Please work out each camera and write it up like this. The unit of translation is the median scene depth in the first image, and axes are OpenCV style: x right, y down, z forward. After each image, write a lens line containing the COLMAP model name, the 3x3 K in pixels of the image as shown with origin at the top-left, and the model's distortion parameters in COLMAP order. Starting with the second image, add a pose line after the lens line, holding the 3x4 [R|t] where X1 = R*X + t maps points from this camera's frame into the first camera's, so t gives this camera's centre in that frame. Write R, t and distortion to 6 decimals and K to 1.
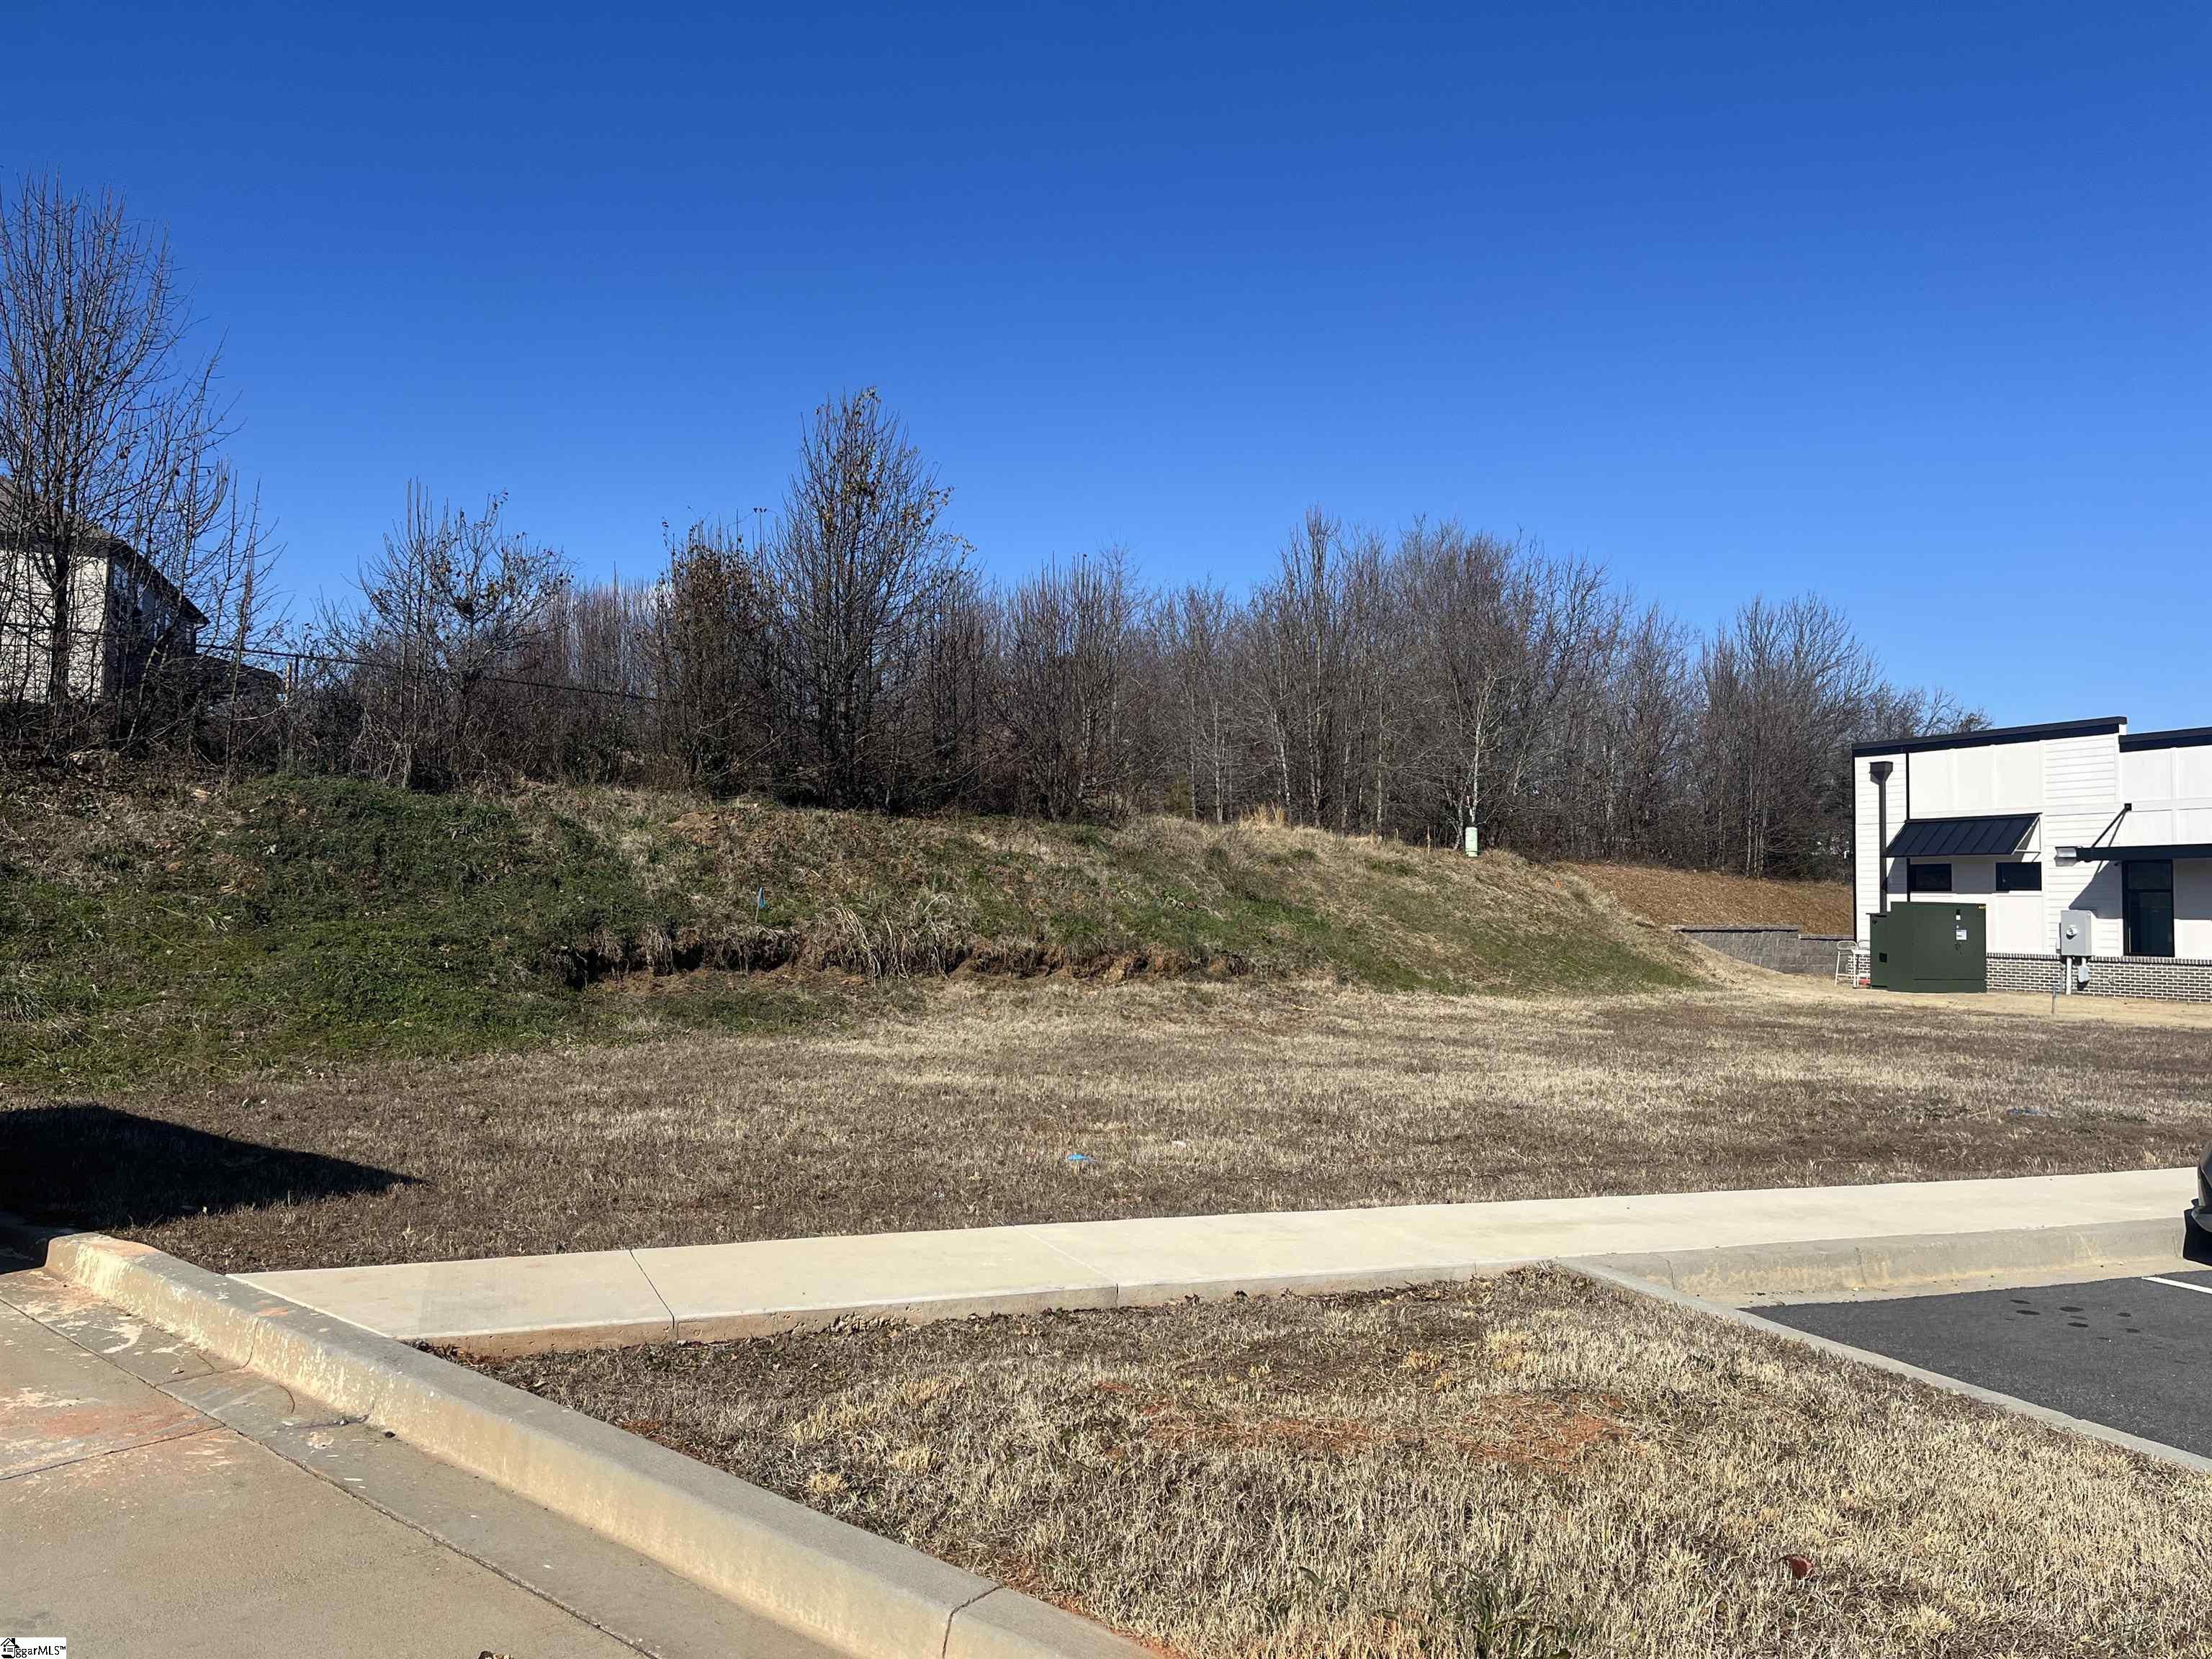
lens RADIAL K [[1634.6, 0, 1106.0], [0, 1634.6, 829.5], [0, 0, 1]] dist [0.100269, -0.079502]
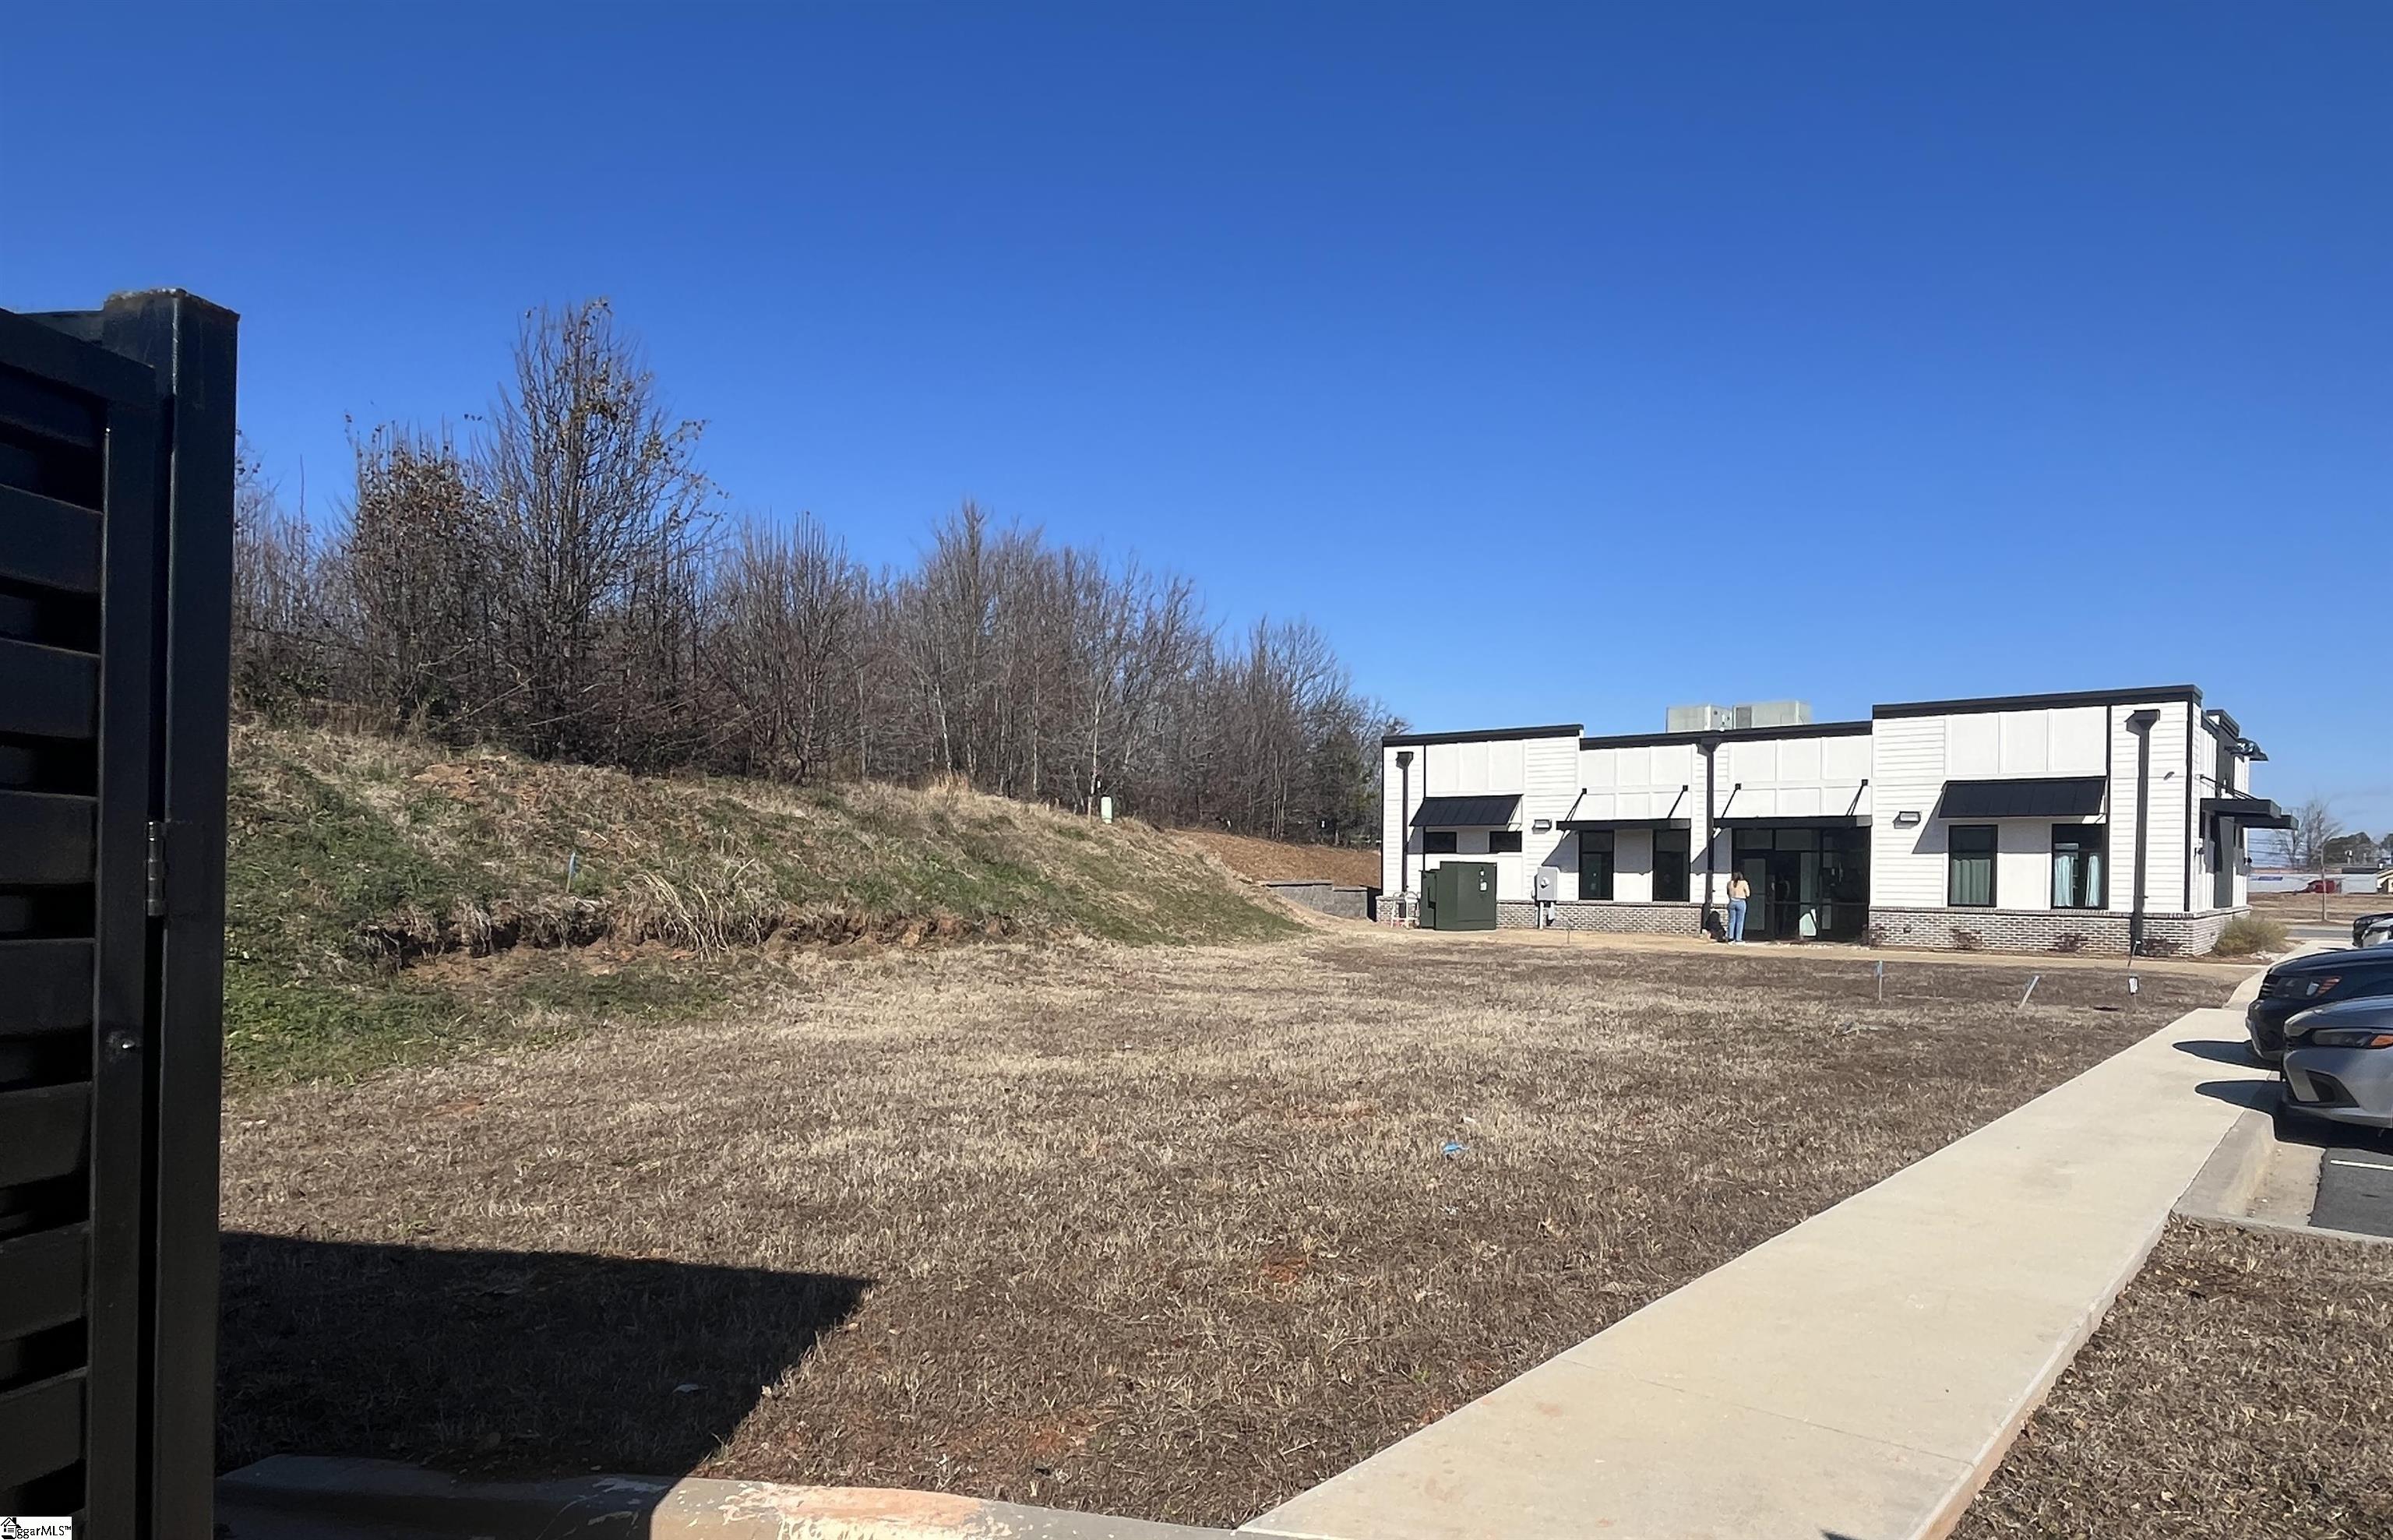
lens RADIAL K [[1374.8, 0, 1196.1], [0, 1374.8, 900.7], [0, 0, 1]] dist [0.000822, 0.000250]
pose [[0.891201, -0.016208, 0.453318, -0.179624], [-0.017580, 0.997377, 0.070220, 0.002631], [-0.453267, -0.070550, 0.888578, 0.143184]]
